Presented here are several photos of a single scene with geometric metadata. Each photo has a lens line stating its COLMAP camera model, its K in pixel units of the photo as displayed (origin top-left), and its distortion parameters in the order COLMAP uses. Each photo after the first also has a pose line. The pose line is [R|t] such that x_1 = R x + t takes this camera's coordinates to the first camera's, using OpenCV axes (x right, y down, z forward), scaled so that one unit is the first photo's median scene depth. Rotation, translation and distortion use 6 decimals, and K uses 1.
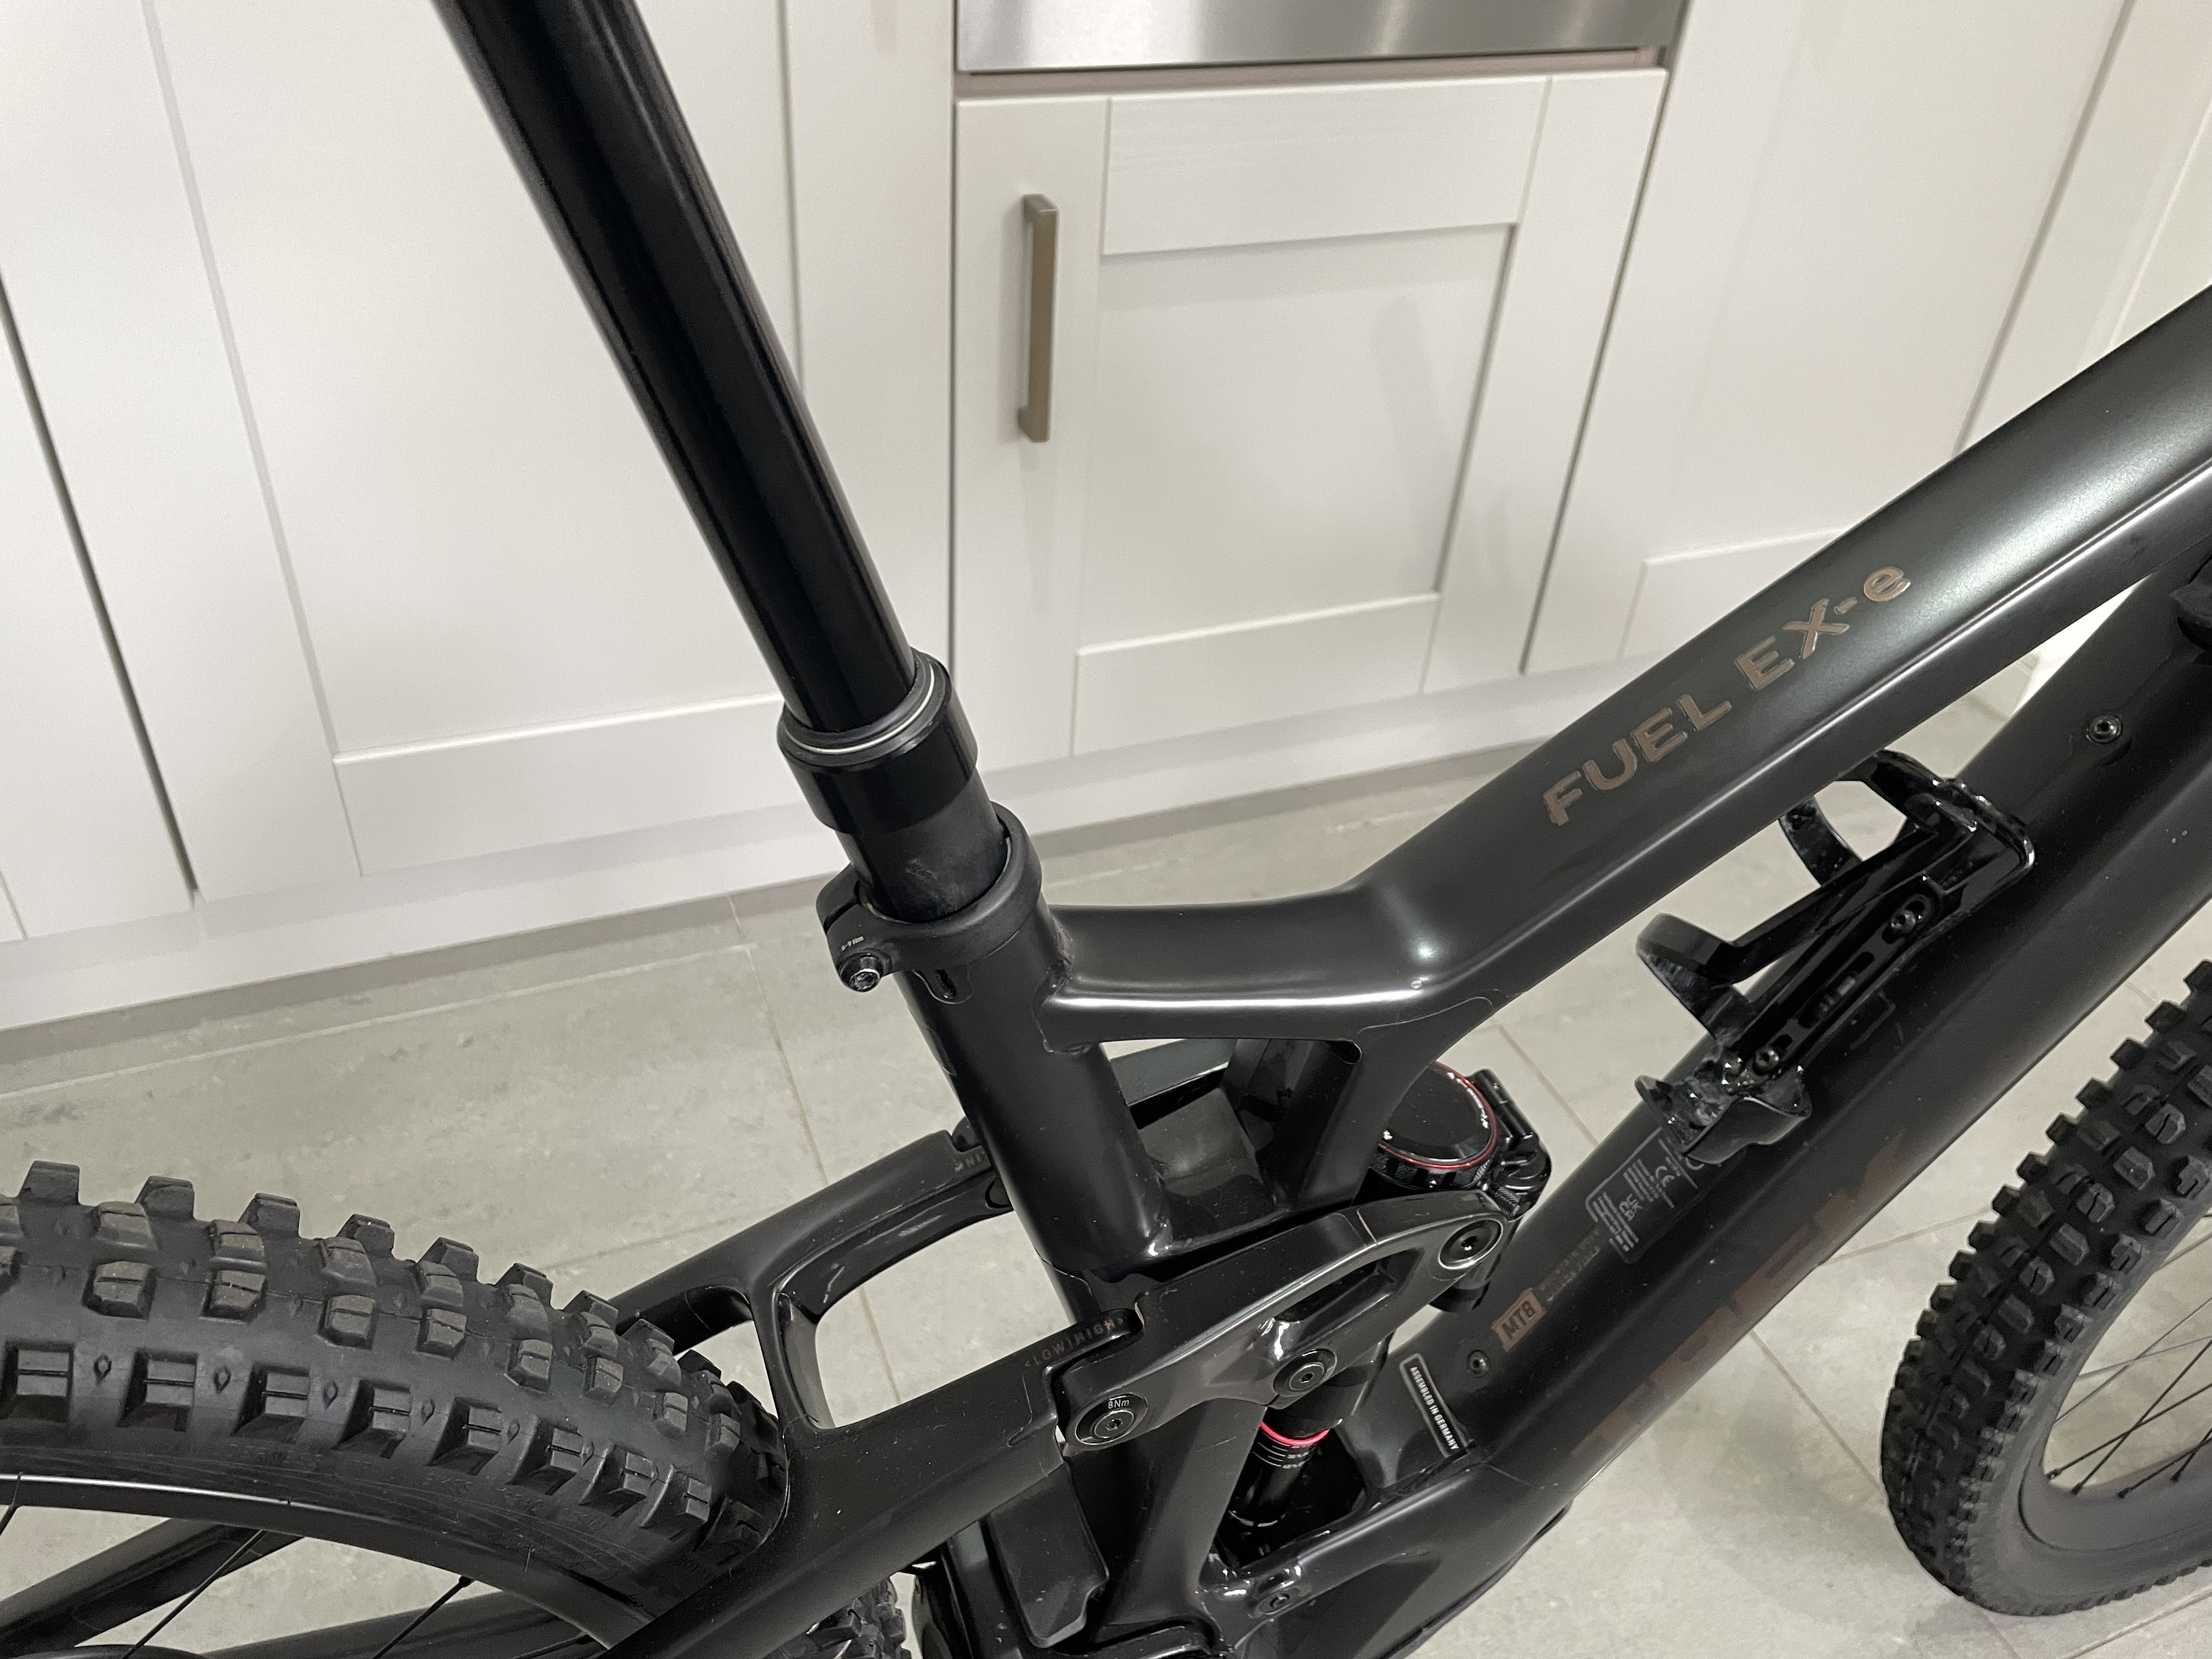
lens RADIAL K [[1680.2, 0, 1101.3], [0, 1680.2, 816.0], [0, 0, 1]] dist [0.078067, -0.106915]
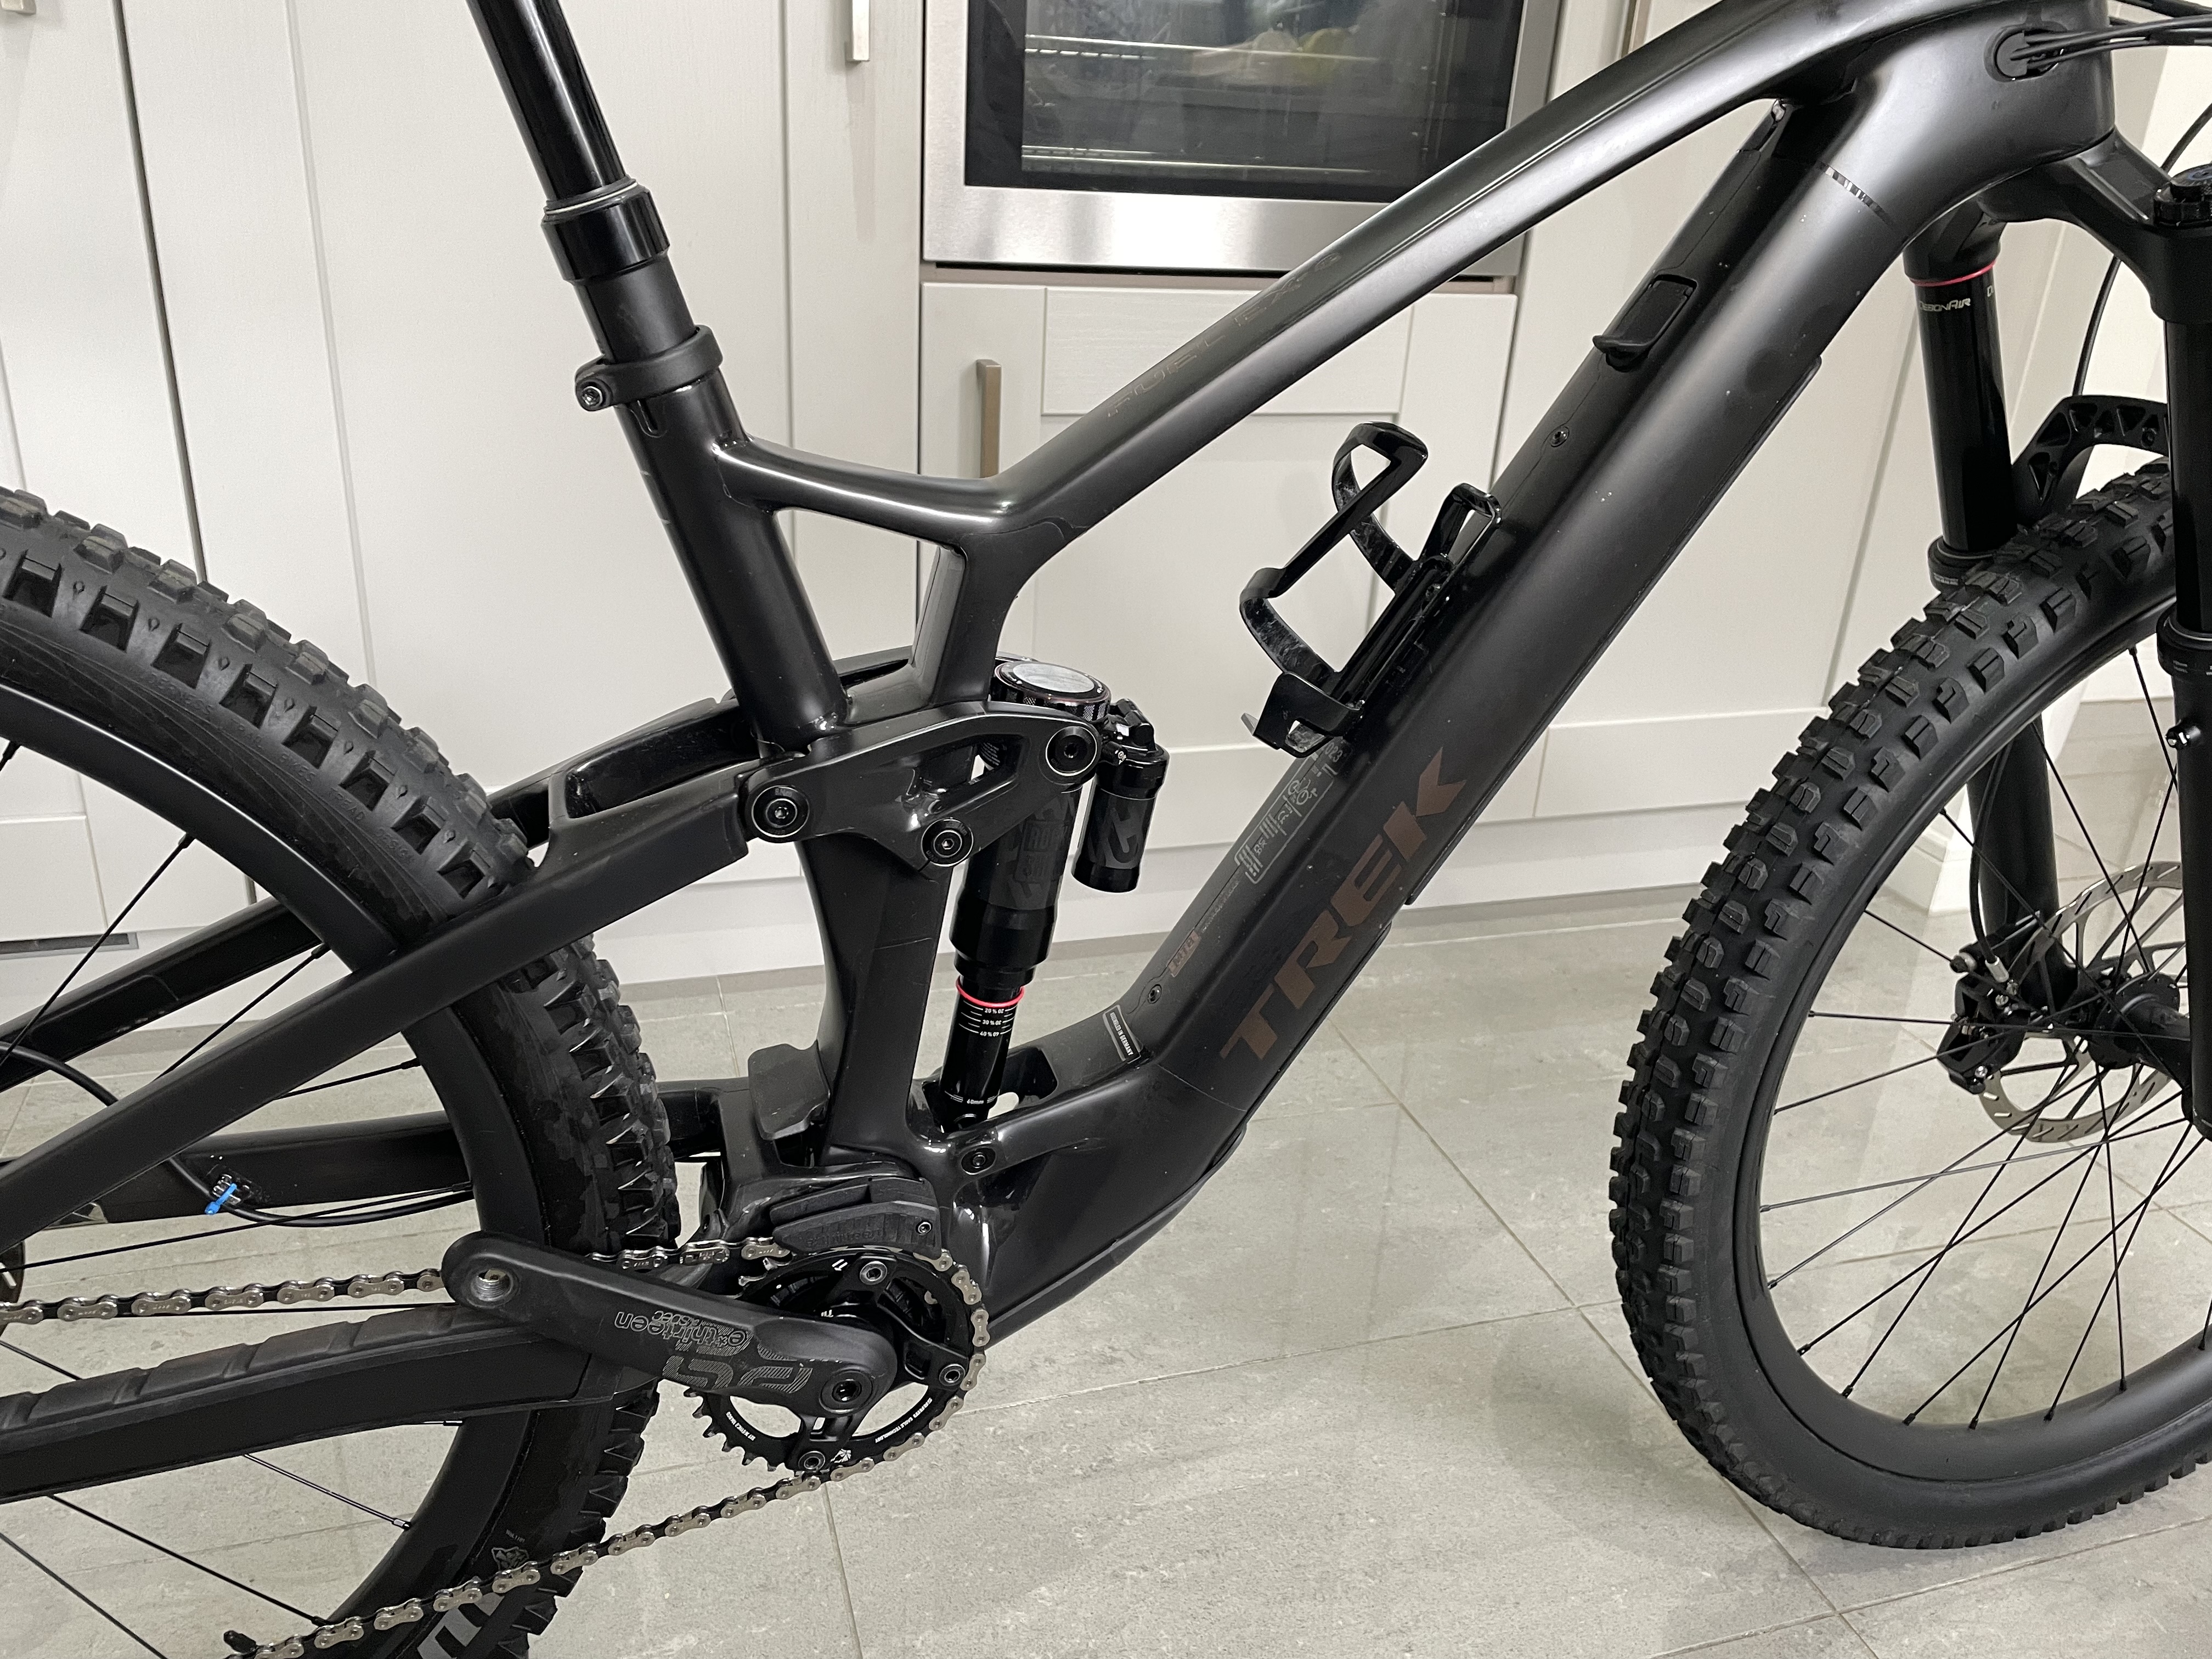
lens RADIAL K [[1680.2, 0, 1107.8], [0, 1680.2, 832.5], [0, 0, 1]] dist [0.078067, -0.106915]
pose [[0.997527, 0.022505, -0.066586, 0.161432], [-0.037702, 0.970854, -0.236686, 0.303230], [0.059319, 0.238611, 0.969302, -0.141692]]
